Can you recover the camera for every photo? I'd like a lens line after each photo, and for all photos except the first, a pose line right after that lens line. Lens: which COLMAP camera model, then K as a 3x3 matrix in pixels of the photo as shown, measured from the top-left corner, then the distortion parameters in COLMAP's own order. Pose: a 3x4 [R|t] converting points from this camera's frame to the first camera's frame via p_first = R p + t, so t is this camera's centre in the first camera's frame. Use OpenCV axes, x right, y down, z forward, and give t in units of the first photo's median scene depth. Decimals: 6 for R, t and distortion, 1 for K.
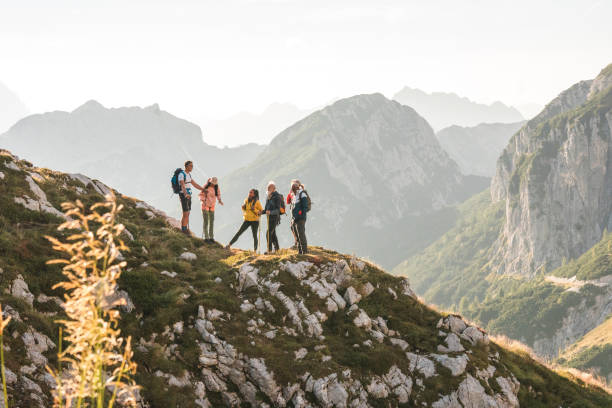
lens RADIAL K [[1248.1, 0, 304.3], [0, 1248.1, 210.0], [0, 0, 1]] dist [-0.295920, 0.000000]
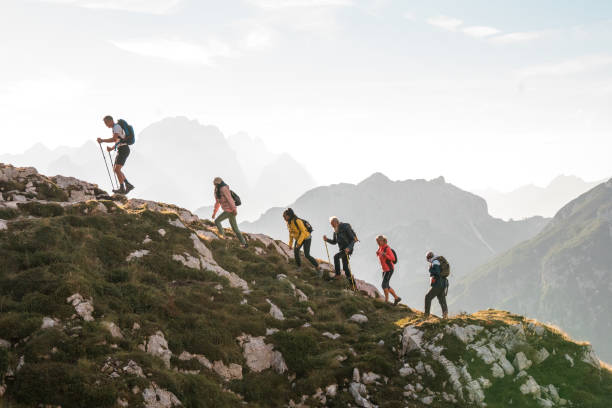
lens RADIAL K [[1248.1, 0, 306.6], [0, 1248.1, 205.2], [0, 0, 1]] dist [-0.295920, 0.000000]
pose [[0.974409, -0.001458, -0.224779, 0.091413], [-0.012539, 0.998069, -0.060830, 0.009300], [0.224433, 0.062092, 0.972509, 0.045929]]
